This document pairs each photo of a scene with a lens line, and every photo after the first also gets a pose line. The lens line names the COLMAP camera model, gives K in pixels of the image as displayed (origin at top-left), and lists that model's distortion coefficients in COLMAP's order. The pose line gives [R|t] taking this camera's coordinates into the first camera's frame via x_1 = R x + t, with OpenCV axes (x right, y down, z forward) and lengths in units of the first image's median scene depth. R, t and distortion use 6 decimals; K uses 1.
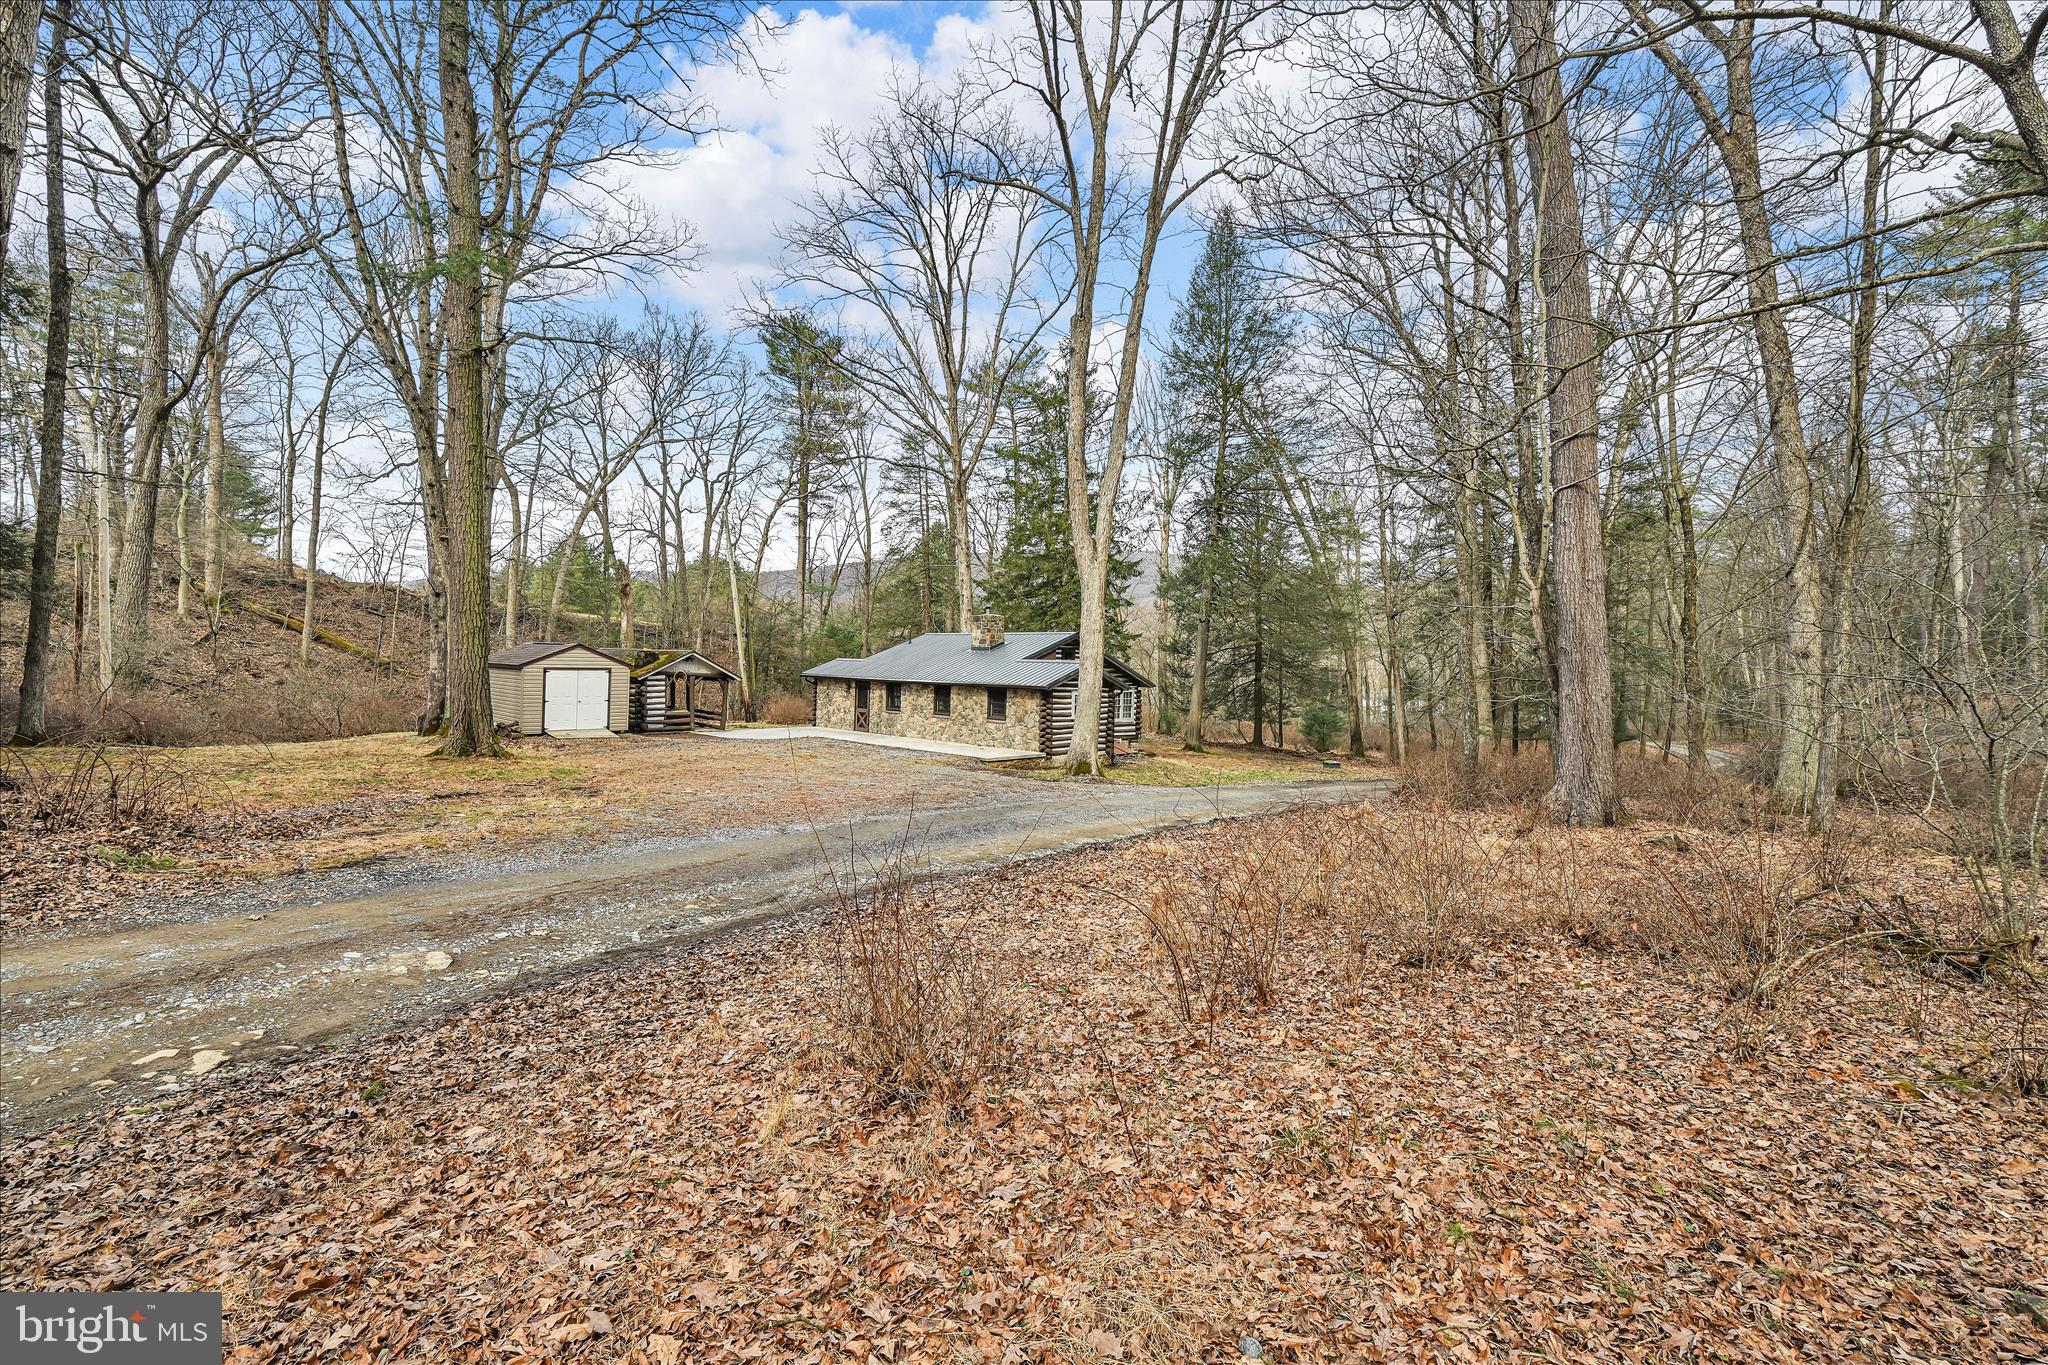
lens RADIAL K [[831.8, 0, 1027.8], [0, 831.8, 642.4], [0, 0, 1]] dist [0.000248, 0.000077]
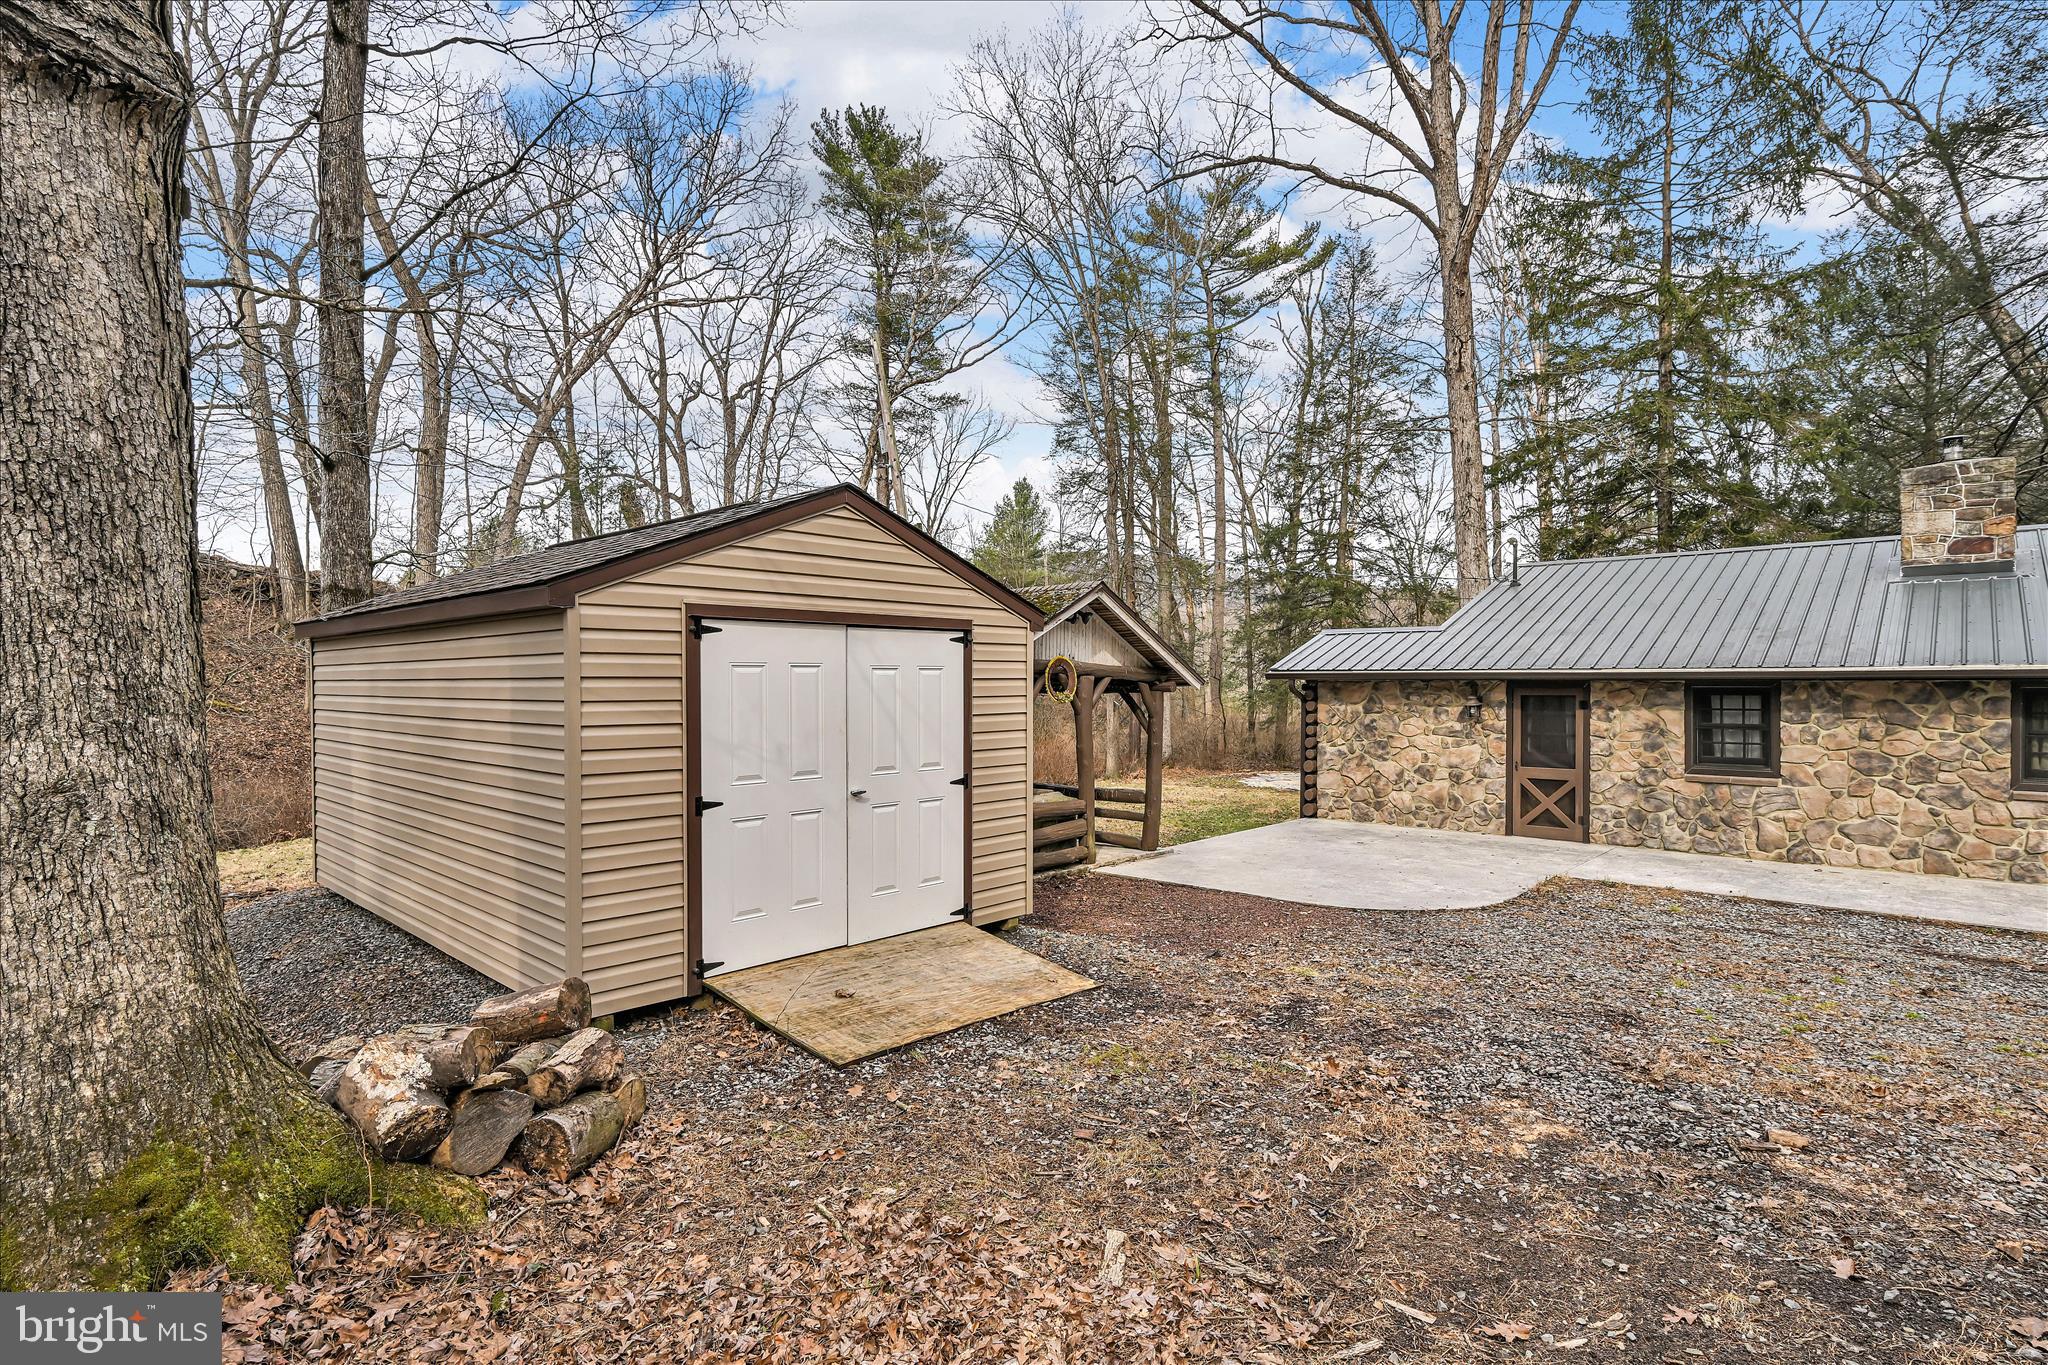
lens RADIAL K [[987.7, 0, 1057.4], [0, 987.7, 689.7], [0, 0, 1]] dist [-0.000872, -0.000413]
pose [[0.999480, -0.023409, 0.022197, -0.398518], [0.022774, 0.999336, 0.028453, 0.033774], [-0.022848, -0.027933, 0.999349, 0.620272]]
